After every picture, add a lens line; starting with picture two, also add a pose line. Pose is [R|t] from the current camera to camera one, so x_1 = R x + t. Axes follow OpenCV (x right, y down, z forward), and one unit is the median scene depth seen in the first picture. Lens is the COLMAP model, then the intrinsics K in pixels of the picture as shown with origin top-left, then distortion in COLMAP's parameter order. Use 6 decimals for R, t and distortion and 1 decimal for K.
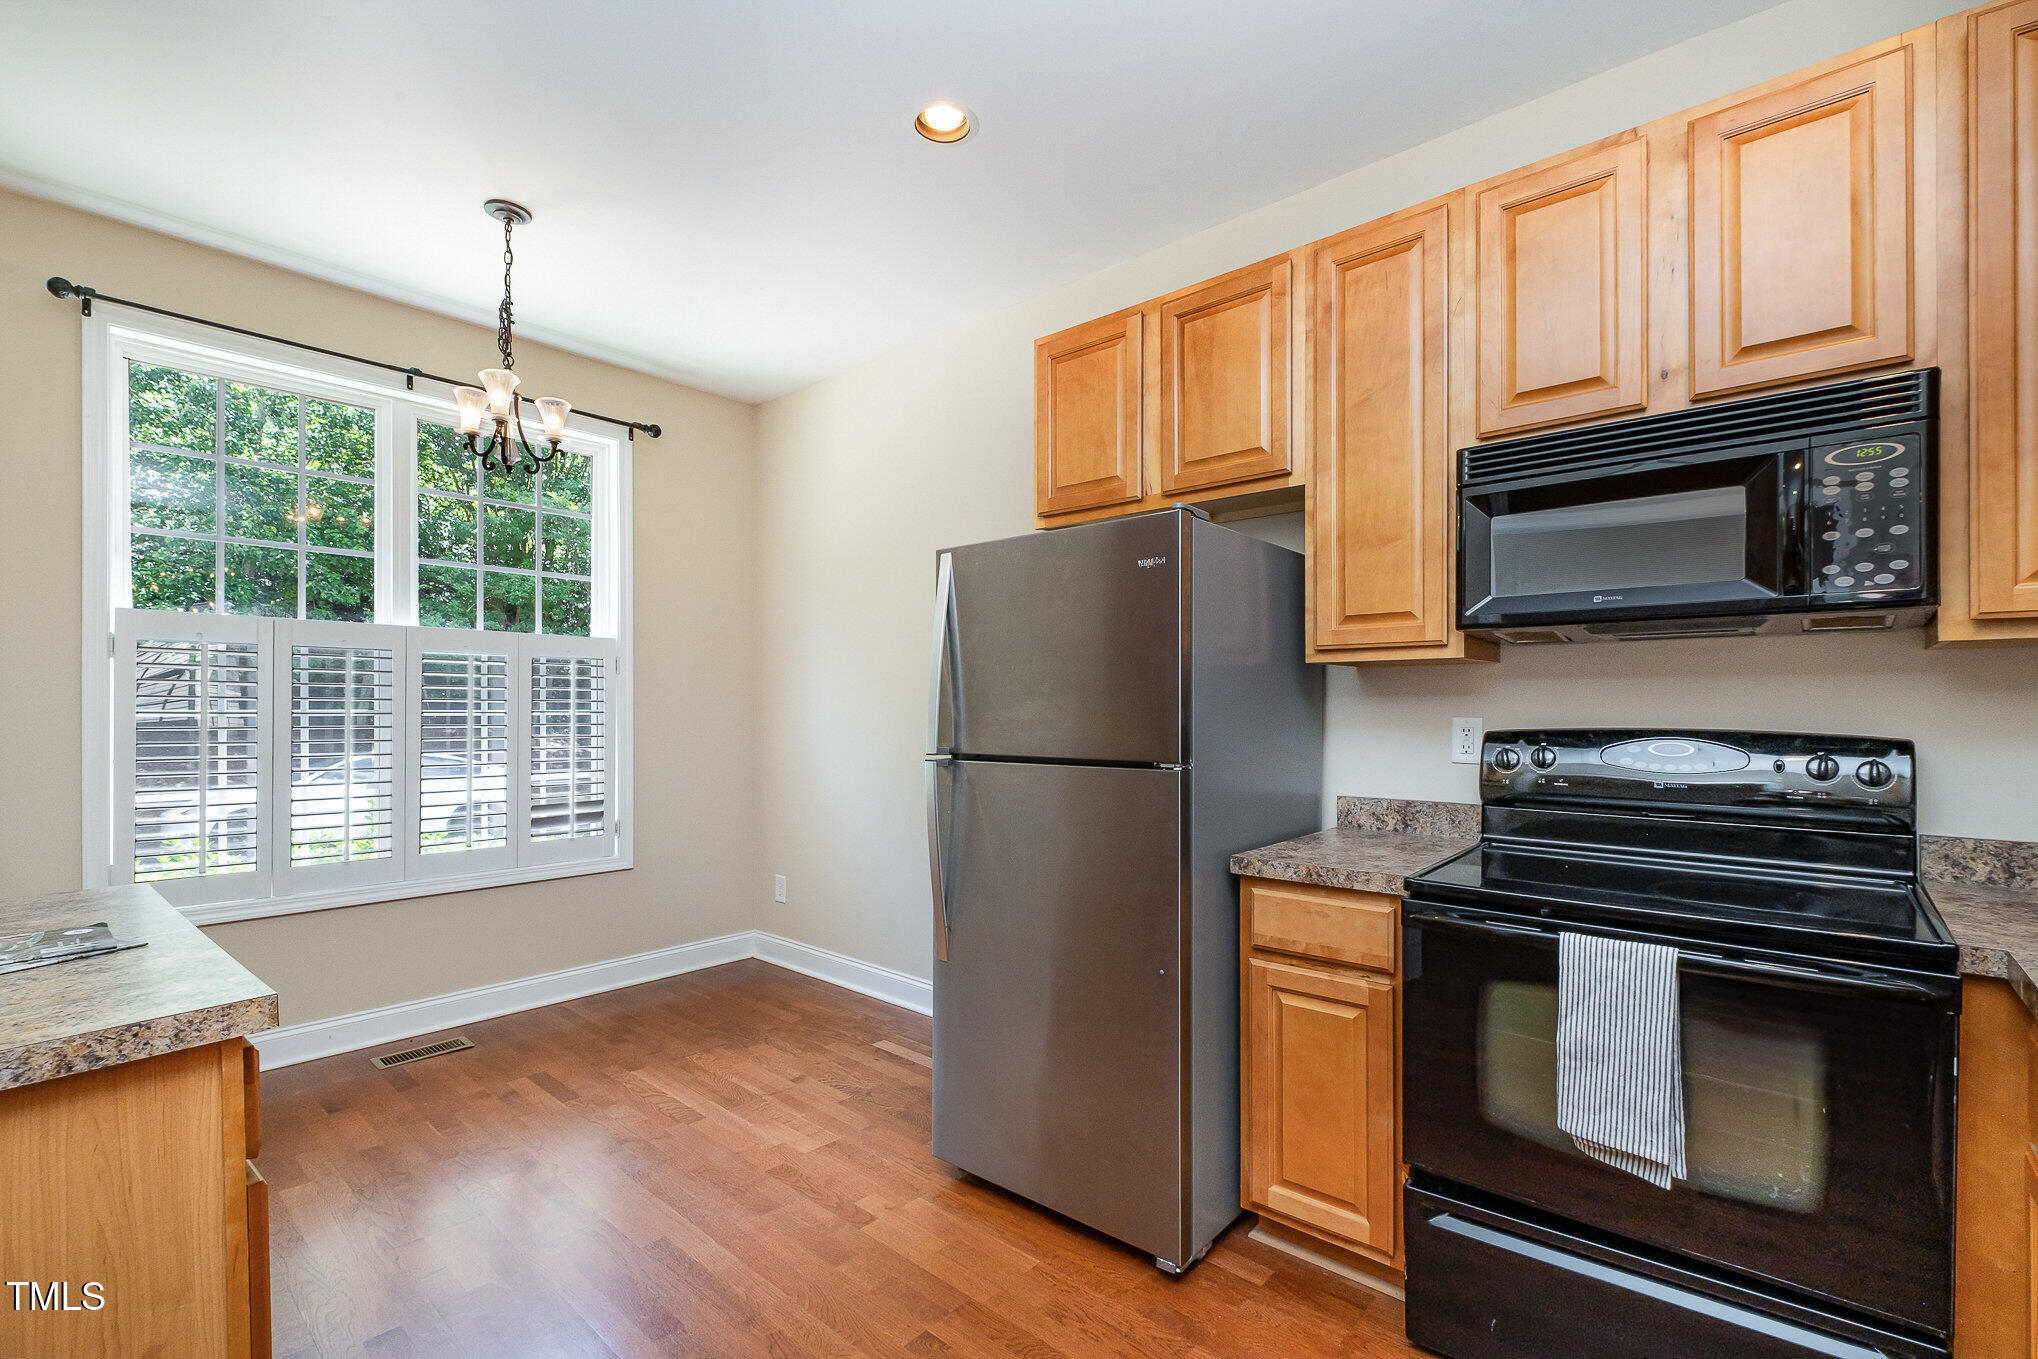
lens RADIAL K [[897.4, 0, 1049.9], [0, 897.4, 703.7], [0, 0, 1]] dist [0.001993, -0.000339]
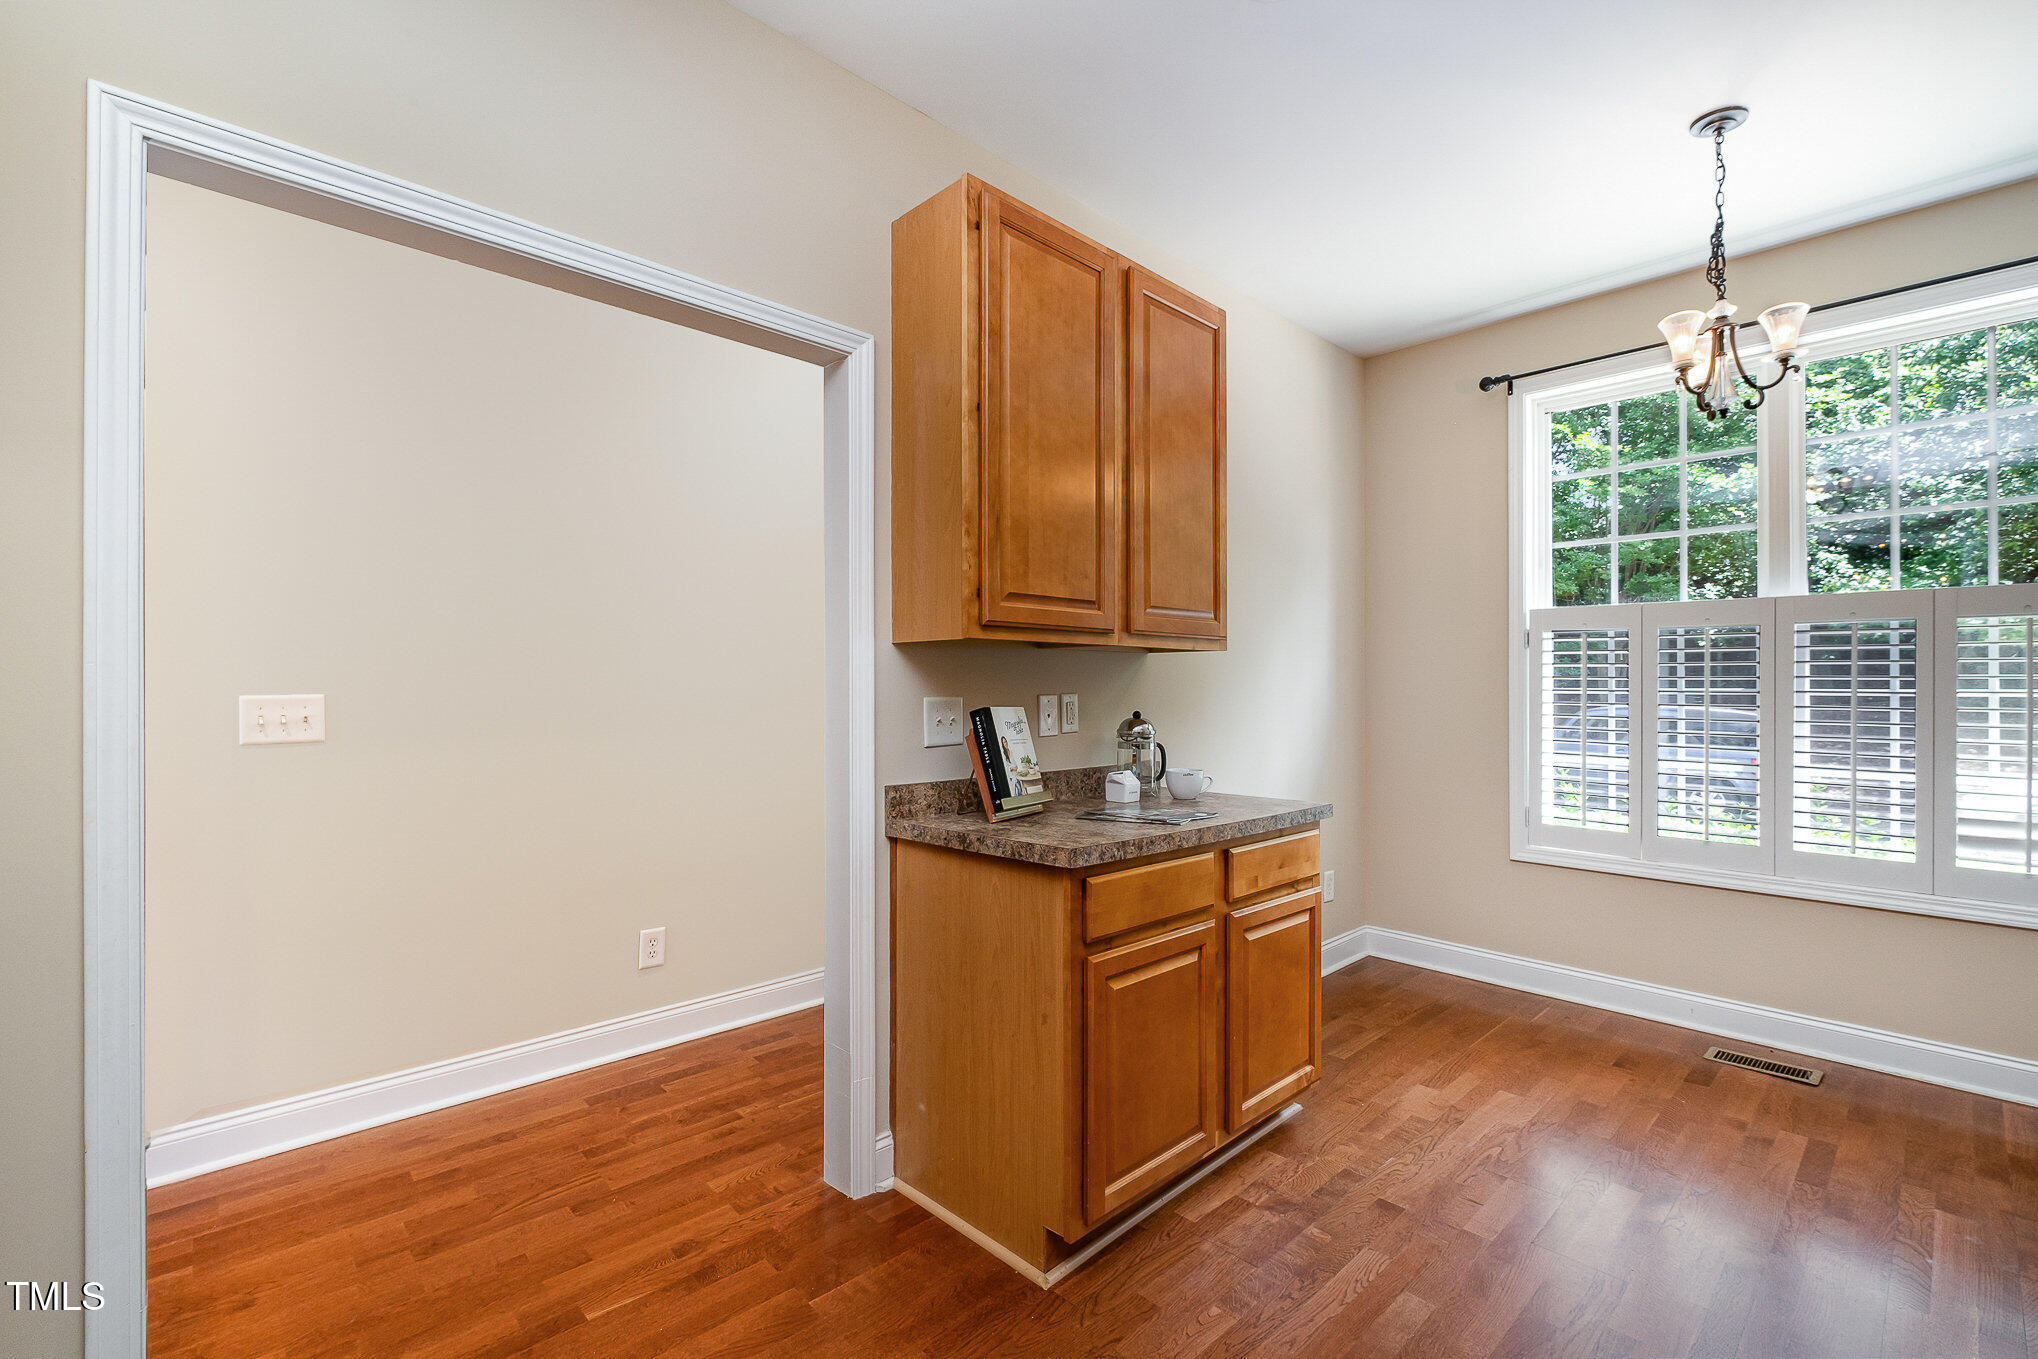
lens RADIAL K [[897.4, 0, 1026.0], [0, 897.4, 678.5], [0, 0, 1]] dist [0.001993, -0.000339]
pose [[-0.094150, -0.008642, -0.995521, 0.318040], [0.002556, 0.999957, -0.008923, 0.002997], [0.995555, -0.003385, -0.094124, 0.389292]]
